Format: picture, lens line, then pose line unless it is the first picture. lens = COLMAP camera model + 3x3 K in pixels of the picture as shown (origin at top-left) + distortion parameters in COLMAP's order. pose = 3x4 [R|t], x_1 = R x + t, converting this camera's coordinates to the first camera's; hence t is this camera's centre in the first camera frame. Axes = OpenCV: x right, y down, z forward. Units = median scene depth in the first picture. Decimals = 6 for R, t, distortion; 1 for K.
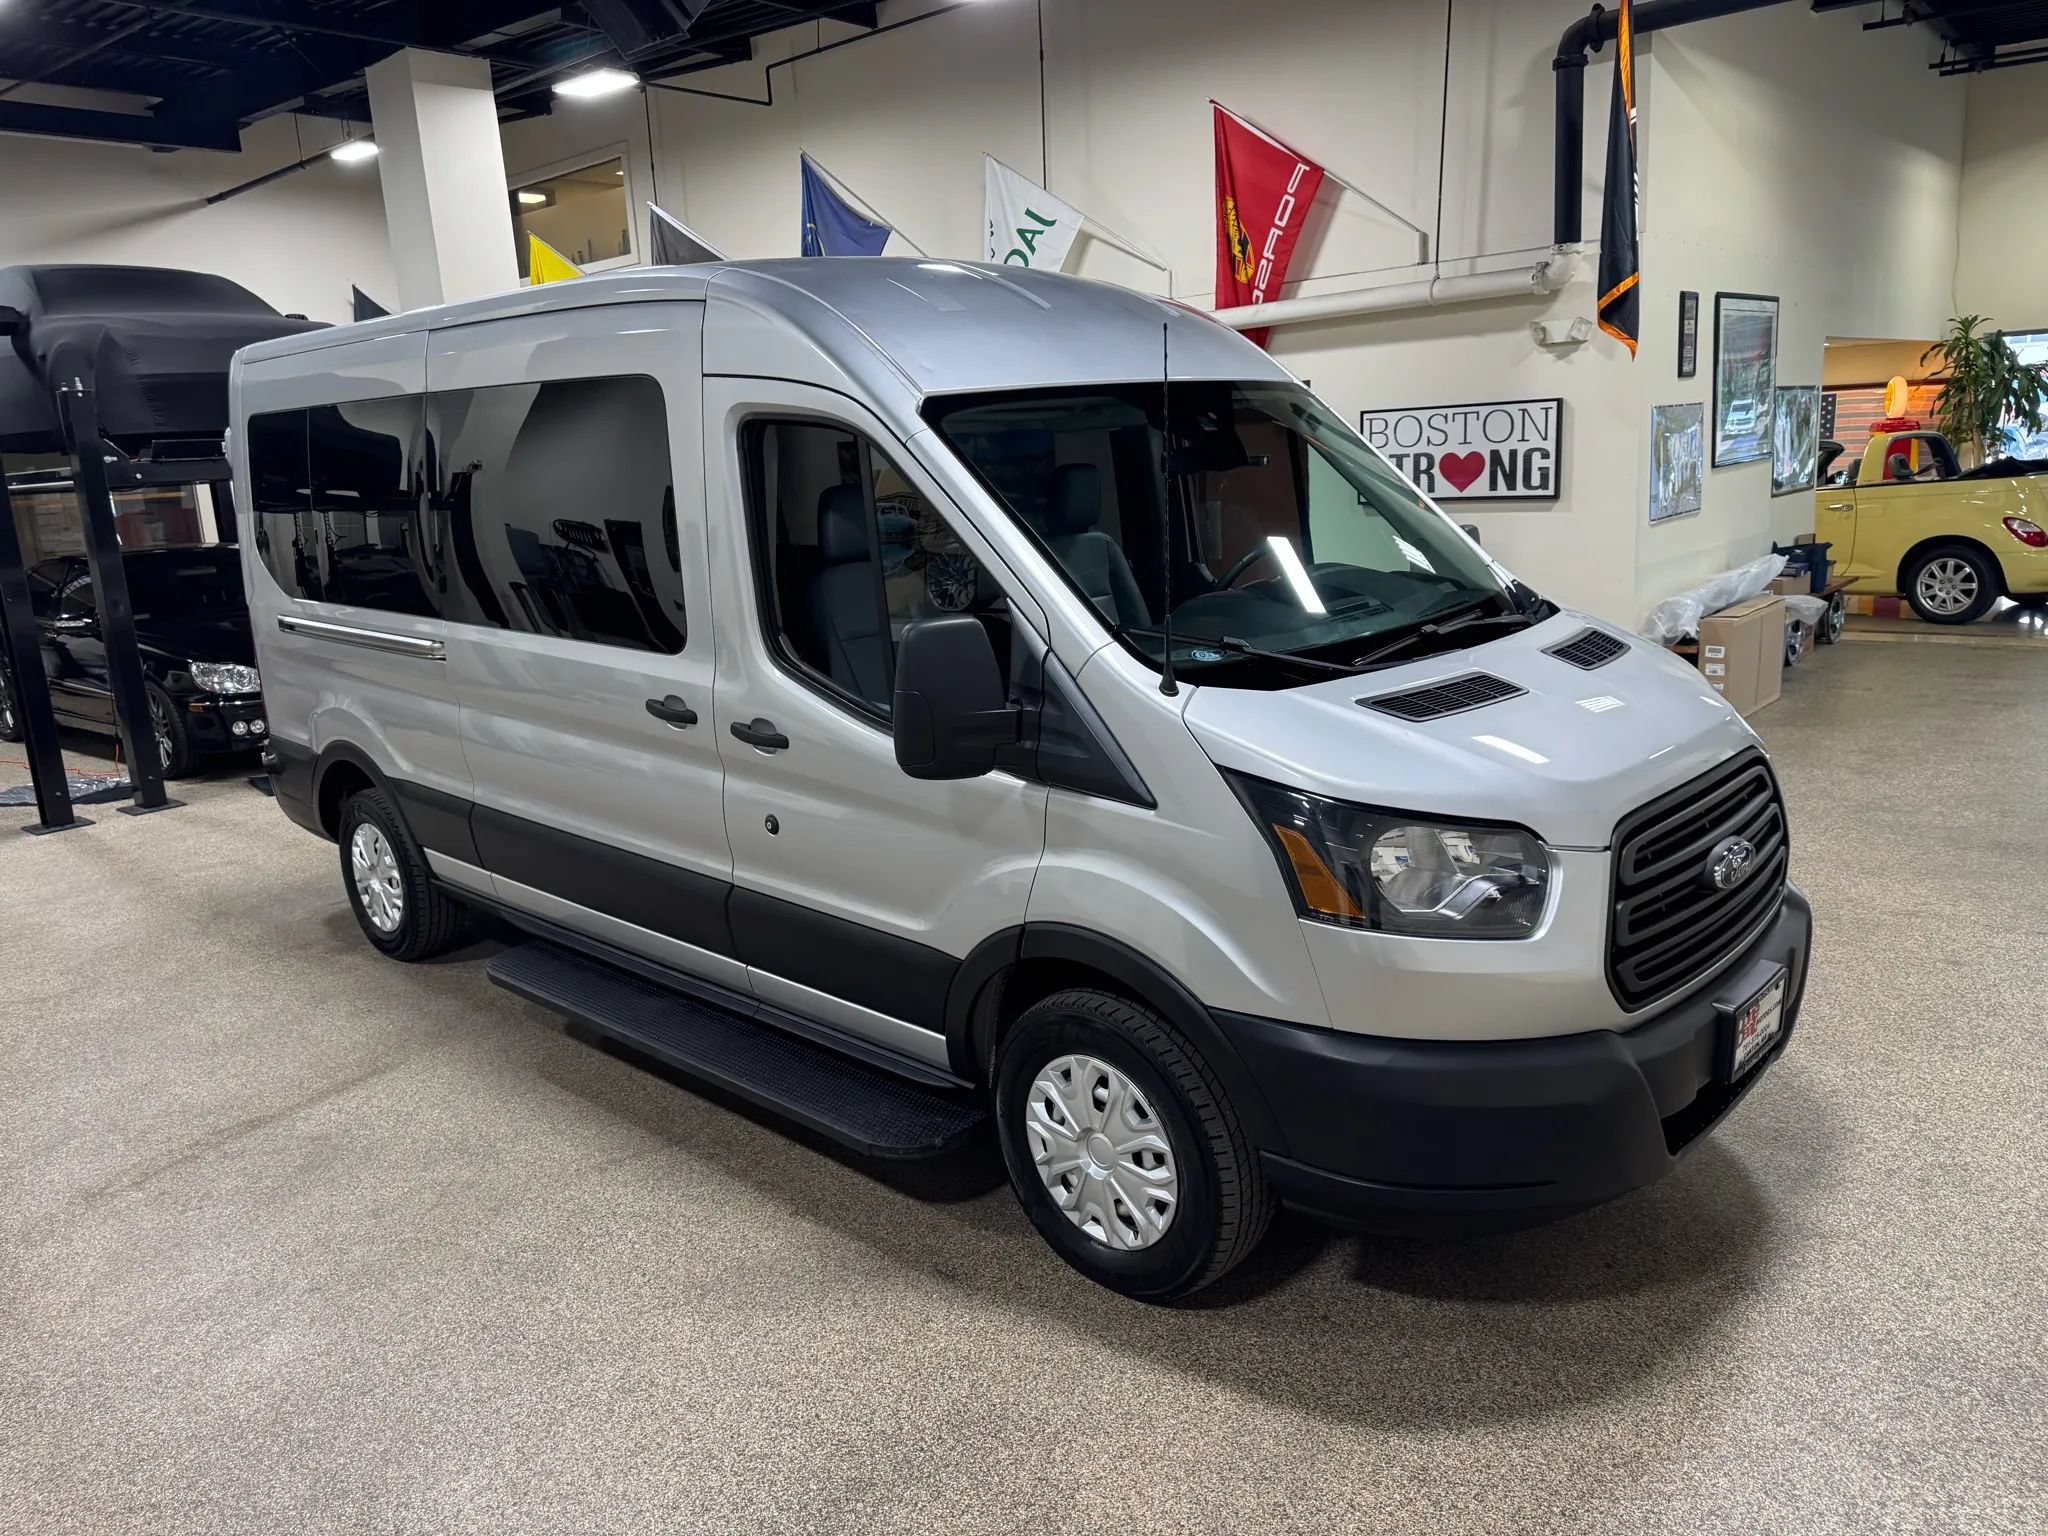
lens RADIAL K [[1470.2, 0, 1027.8], [0, 1470.2, 768.8], [0, 0, 1]] dist [0.019502, -0.022484]
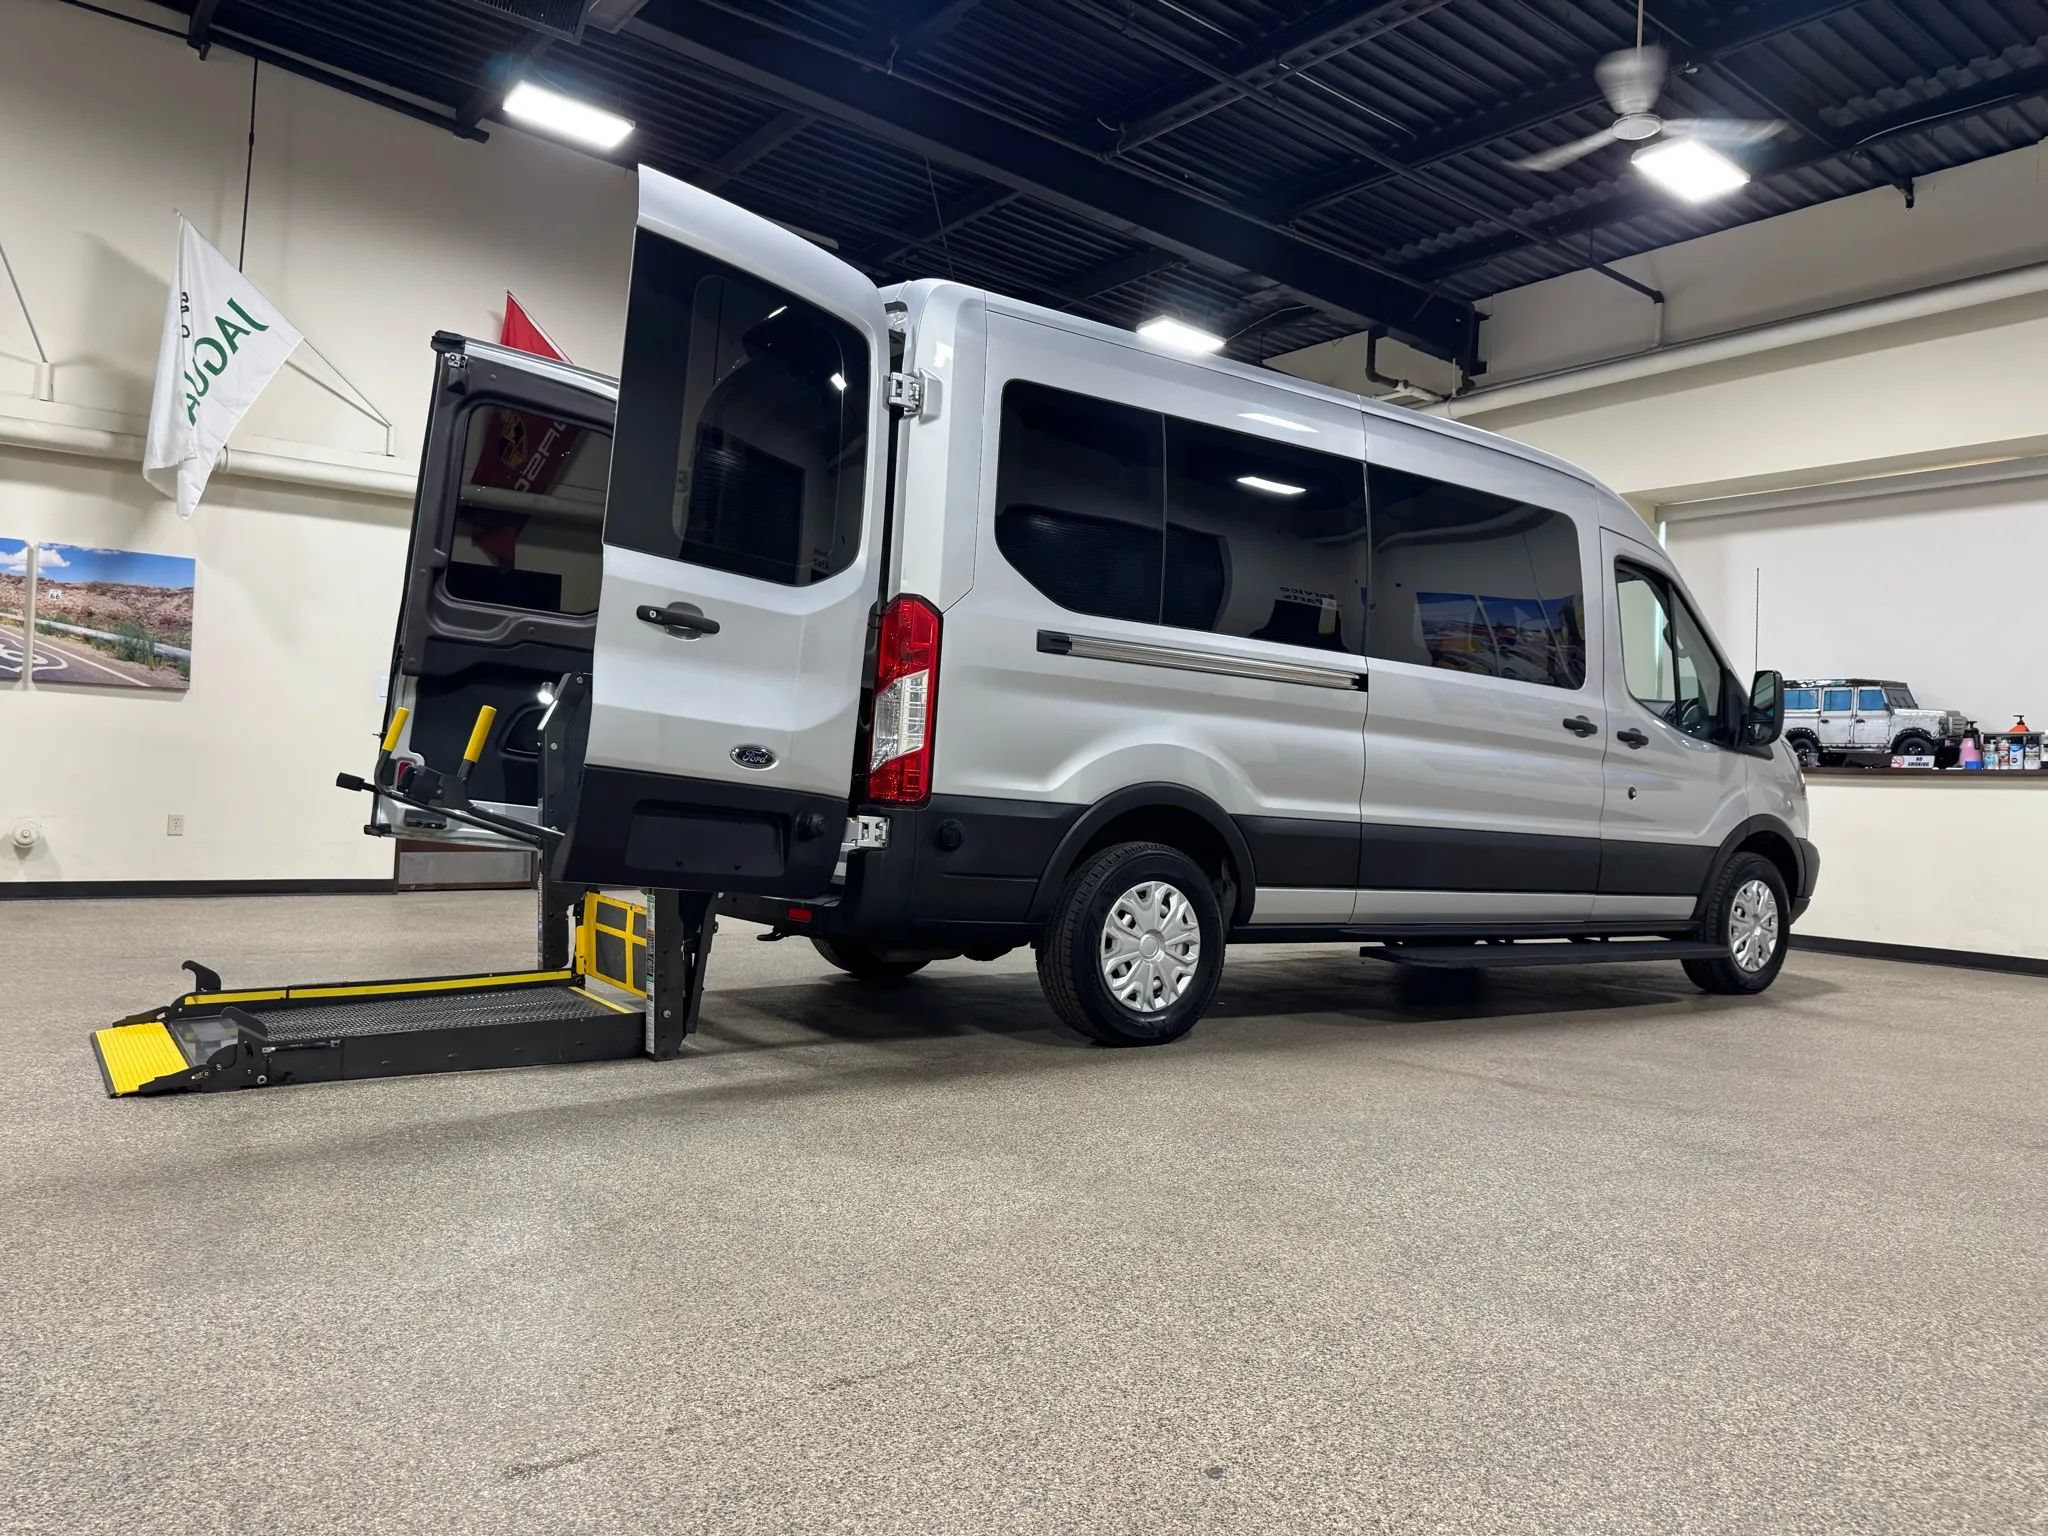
lens RADIAL K [[1470.2, 0, 1038.9], [0, 1470.2, 756.8], [0, 0, 1]] dist [0.019502, -0.022484]
pose [[0.199746, 0.080808, 0.976510, -1.862866], [0.158520, 0.980800, -0.113589, 0.077346], [-0.966940, 0.177485, 0.183101, 1.281168]]
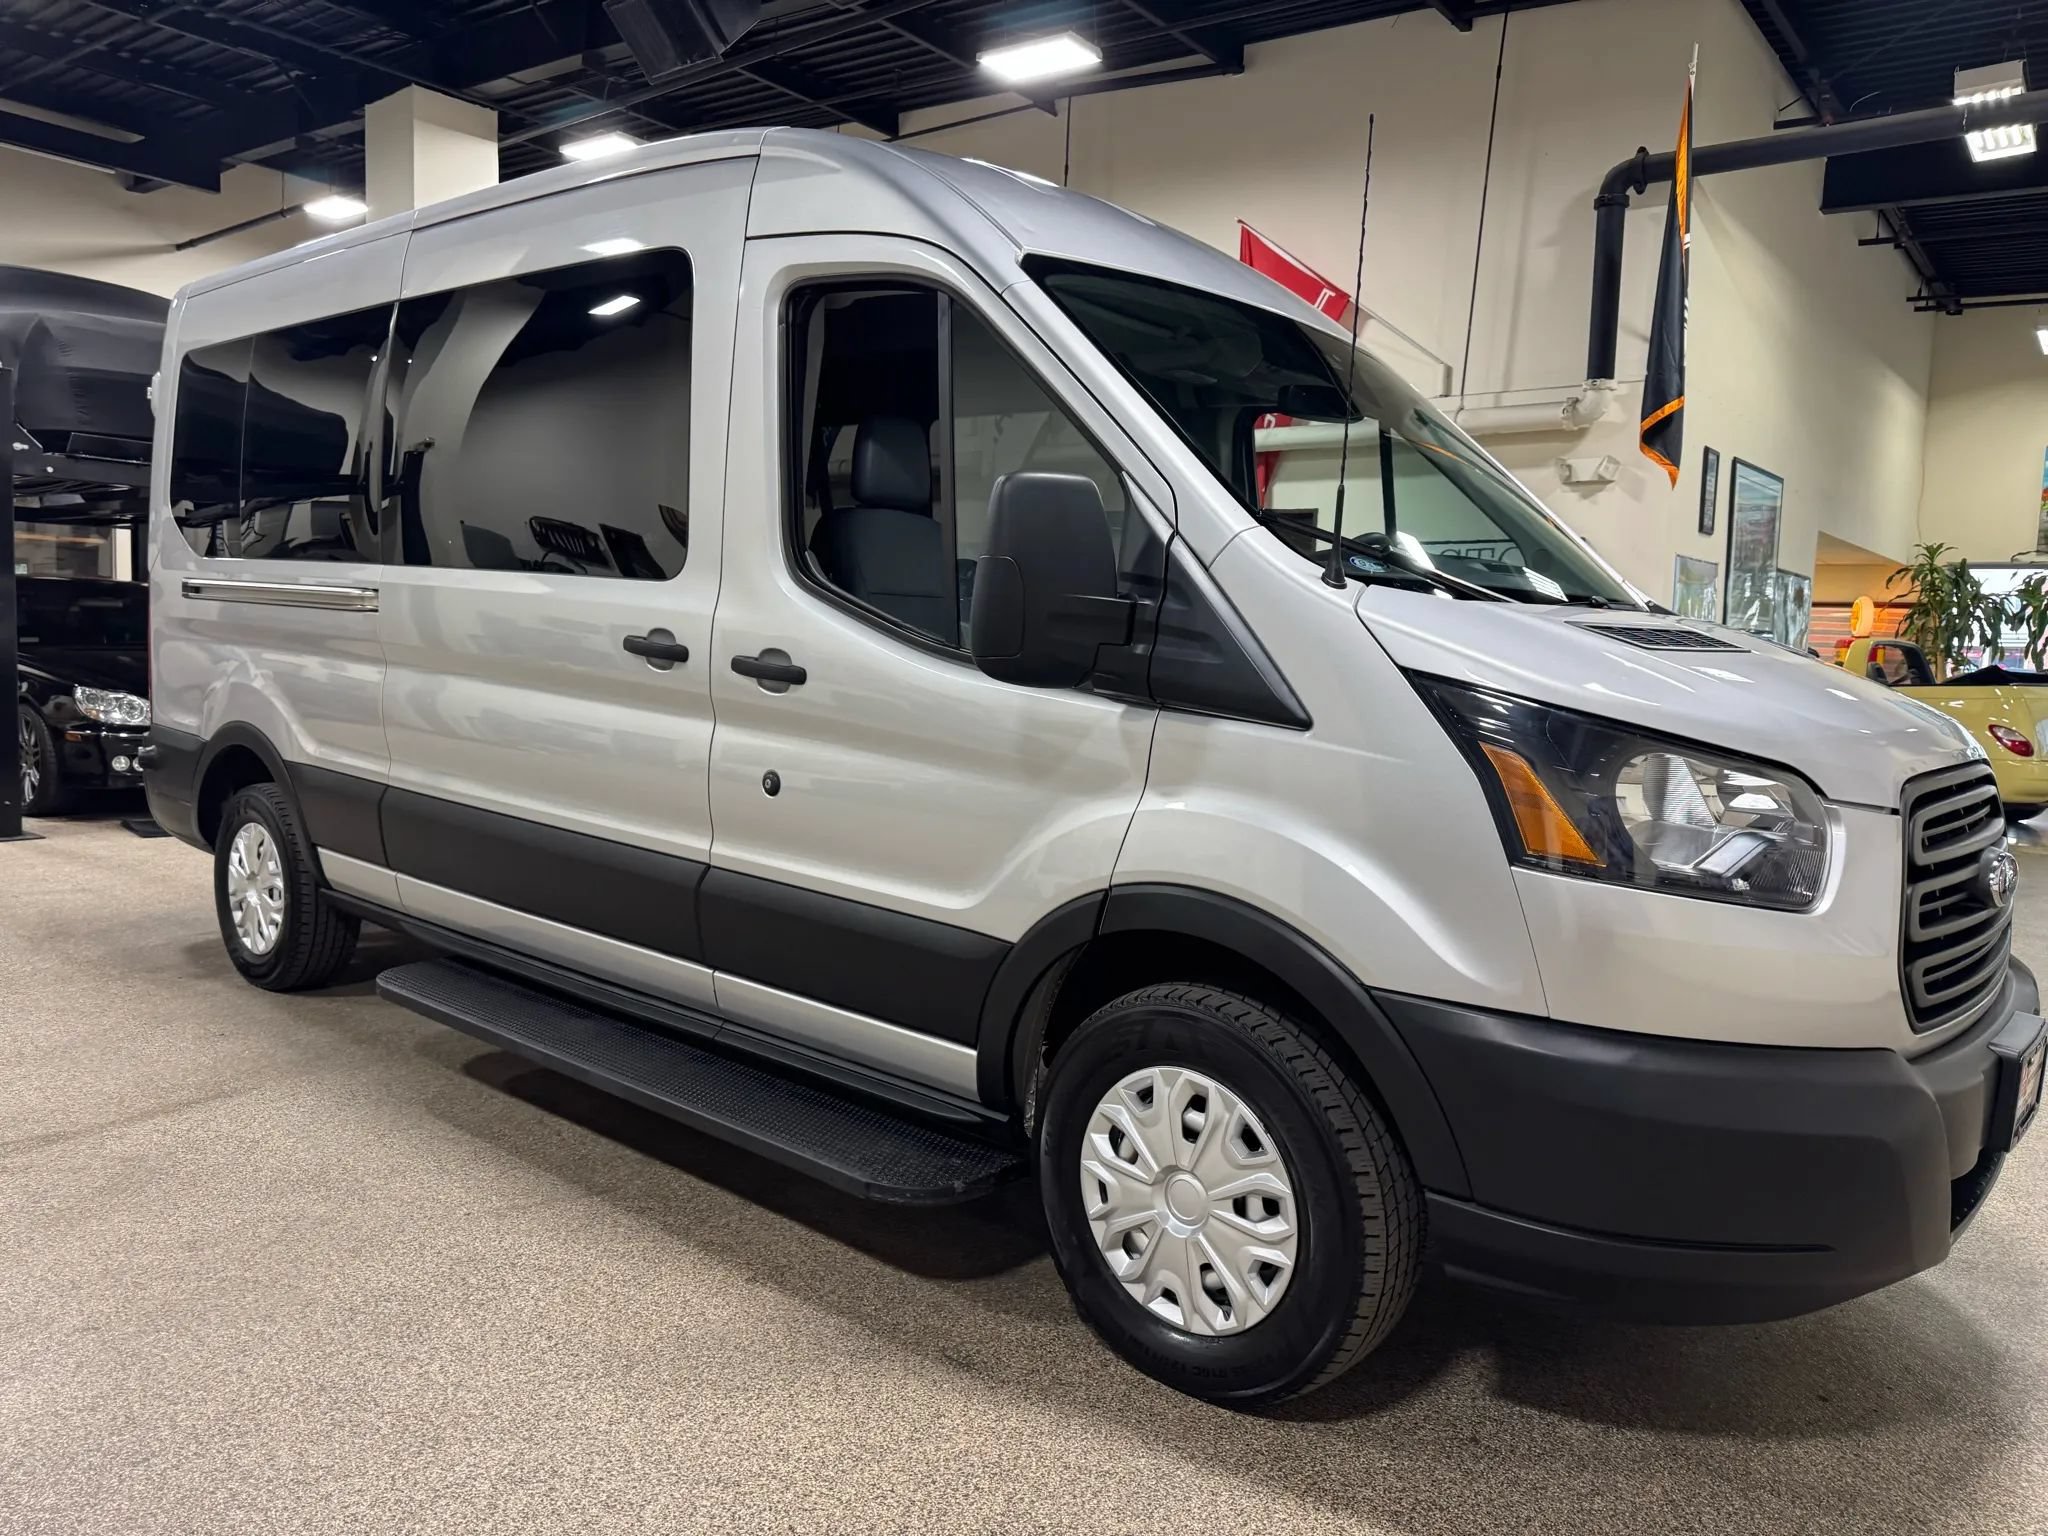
lens RADIAL K [[1470.2, 0, 1042.9], [0, 1470.2, 781.9], [0, 0, 1]] dist [0.019502, -0.022484]
pose [[0.994422, 0.088192, 0.057856, -0.069912], [-0.080409, 0.988856, -0.125293, 0.120681], [-0.068262, 0.119942, 0.990431, 0.184418]]
